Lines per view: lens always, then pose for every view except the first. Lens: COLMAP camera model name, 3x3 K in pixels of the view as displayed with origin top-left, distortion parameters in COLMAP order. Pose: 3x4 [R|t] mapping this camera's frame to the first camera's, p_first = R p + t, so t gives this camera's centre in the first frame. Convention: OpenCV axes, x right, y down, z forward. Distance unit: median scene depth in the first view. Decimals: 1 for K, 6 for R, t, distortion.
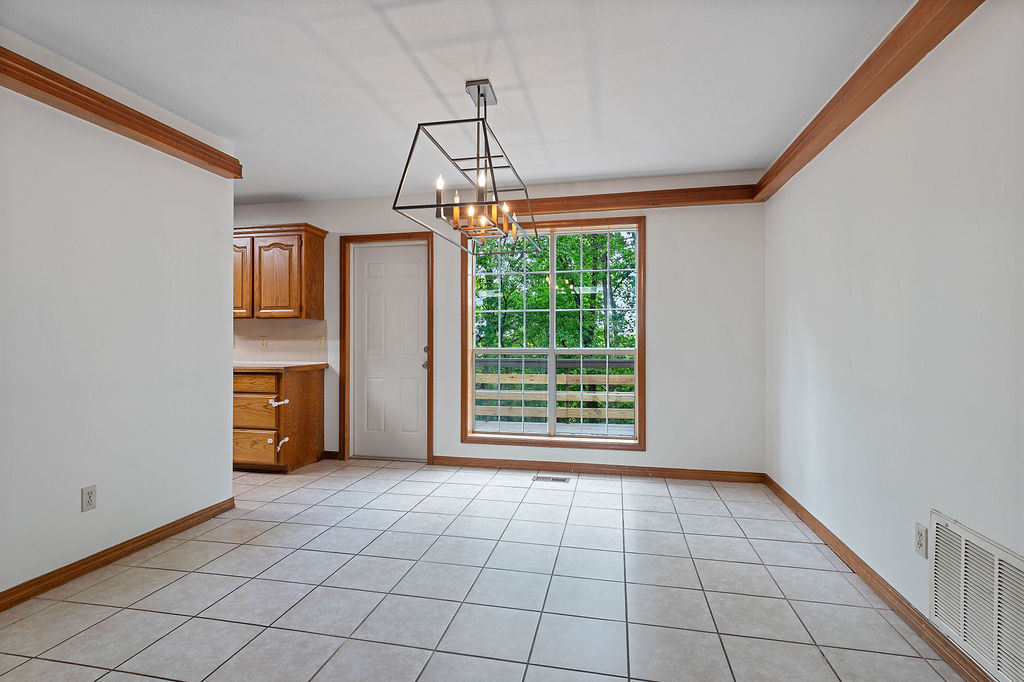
lens RADIAL K [[502.6, 0, 510.0], [0, 502.6, 340.6], [0, 0, 1]] dist [-0.000448, -0.000014]
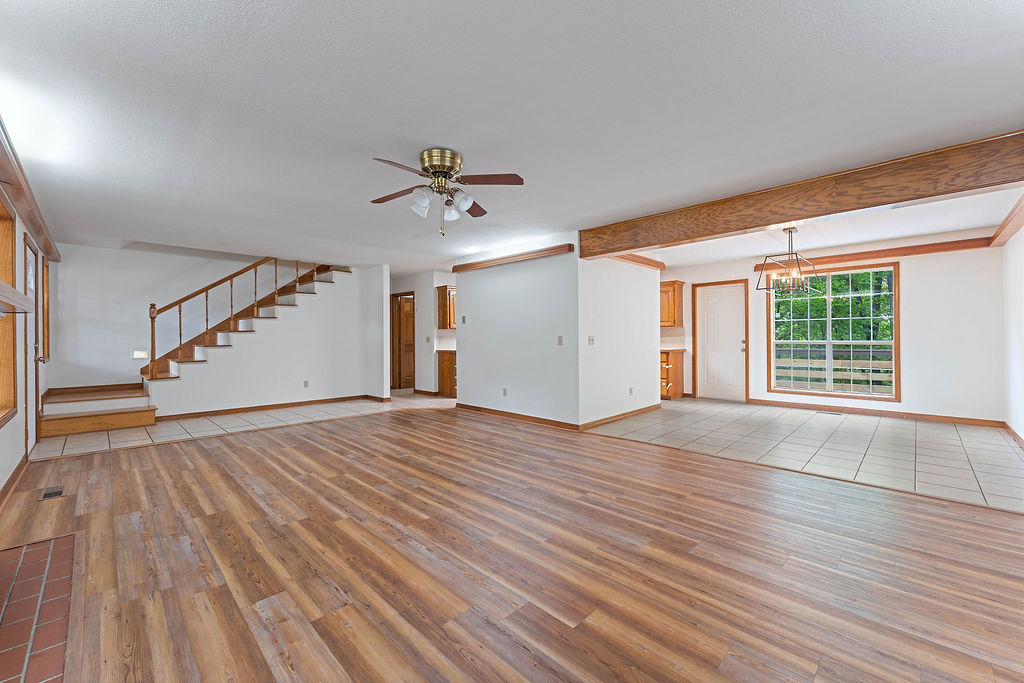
lens RADIAL K [[417.7, 0, 510.3], [0, 417.7, 337.9], [0, 0, 1]] dist [0.009158, 0.000121]
pose [[0.841366, -0.005361, -0.540439, -0.055711], [0.003561, 0.999984, -0.004376, 0.006978], [0.540454, 0.001758, 0.841372, -0.776836]]
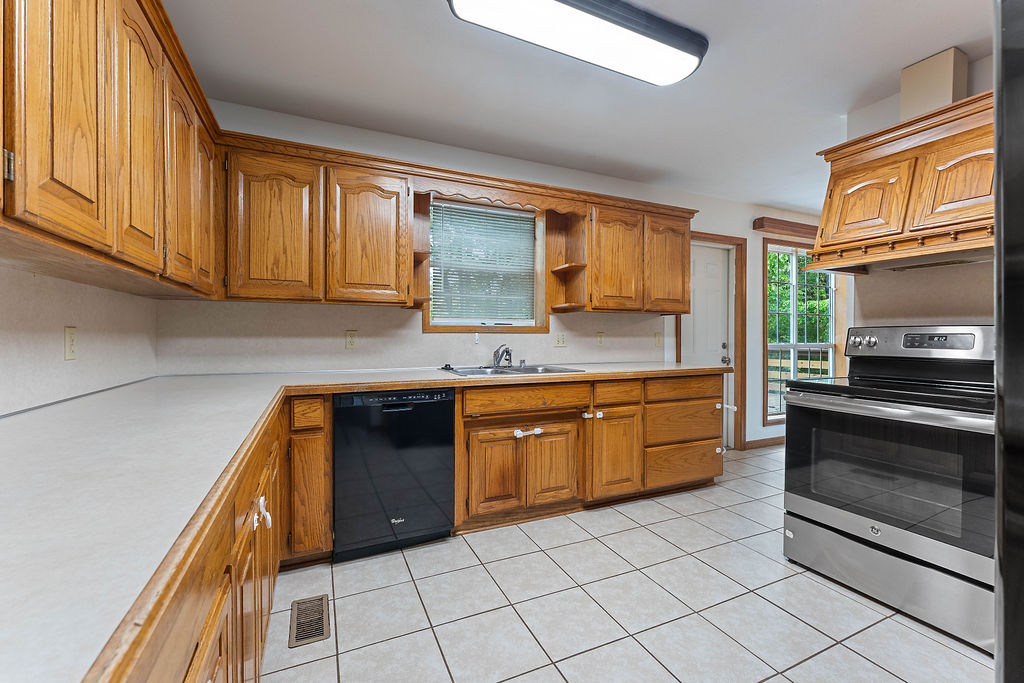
lens RADIAL K [[417.7, 0, 510.6], [0, 417.7, 338.0], [0, 0, 1]] dist [0.009158, 0.000121]
pose [[0.799252, 0.000394, 0.600995, -1.098729], [-0.005150, 0.999968, 0.006192, -0.002917], [-0.600973, -0.008044, 0.799229, 0.563229]]
